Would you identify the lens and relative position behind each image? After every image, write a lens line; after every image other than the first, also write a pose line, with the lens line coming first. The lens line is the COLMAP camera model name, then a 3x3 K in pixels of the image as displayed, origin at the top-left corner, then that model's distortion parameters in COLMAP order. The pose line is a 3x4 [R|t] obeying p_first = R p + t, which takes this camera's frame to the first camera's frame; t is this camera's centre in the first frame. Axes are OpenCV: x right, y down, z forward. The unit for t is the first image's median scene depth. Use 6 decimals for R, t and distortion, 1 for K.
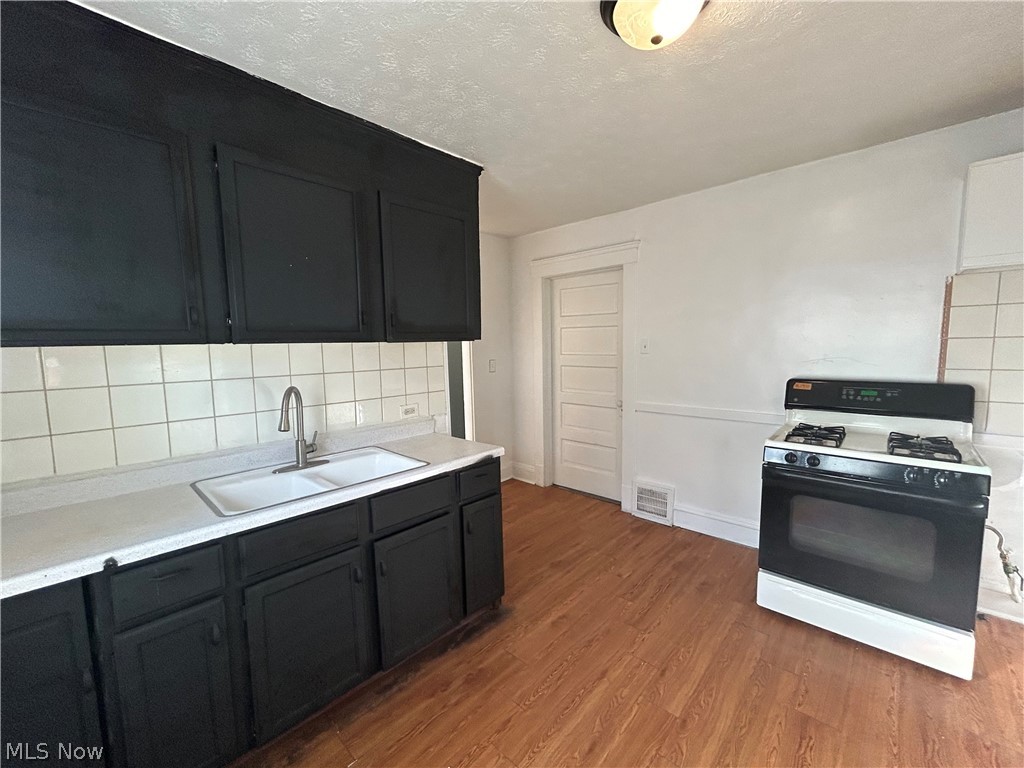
lens RADIAL K [[415.3, 0, 512.0], [0, 415.3, 384.0], [0, 0, 1]] dist [0.000259, 0.000536]
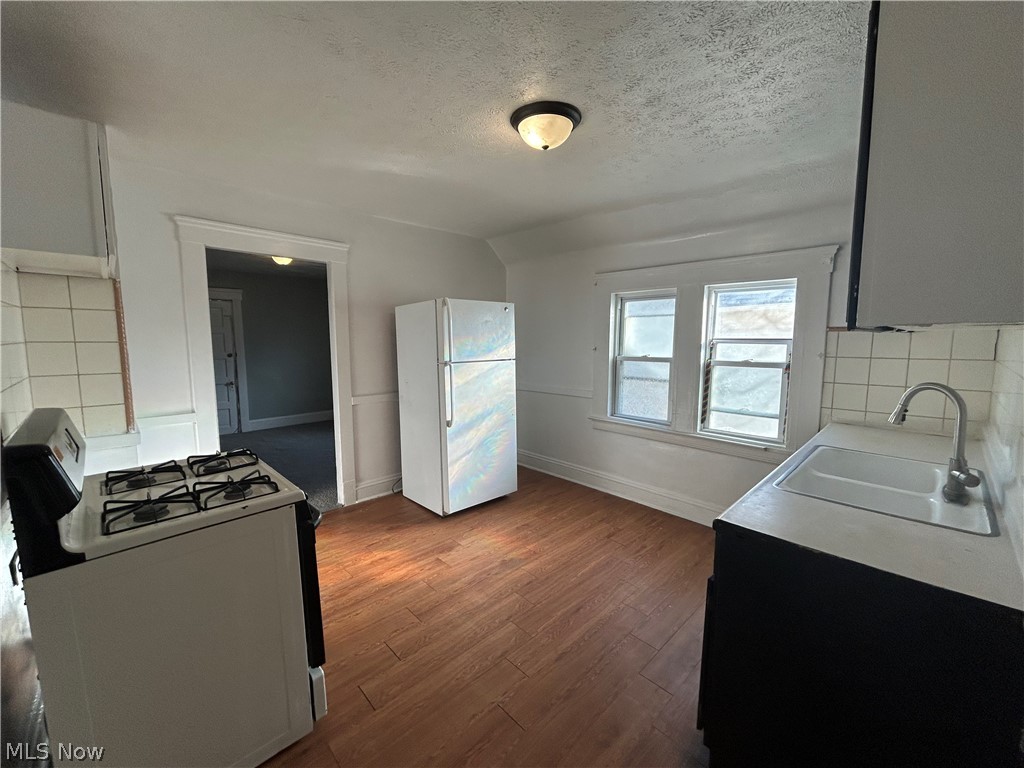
lens RADIAL K [[415.3, 0, 512.0], [0, 415.3, 384.0], [0, 0, 1]] dist [0.000259, 0.000536]
pose [[-0.998628, 0.011104, 0.051178, 0.300323], [0.021326, 0.978790, 0.203752, -0.206919], [-0.047830, 0.204564, -0.977684, 2.023079]]
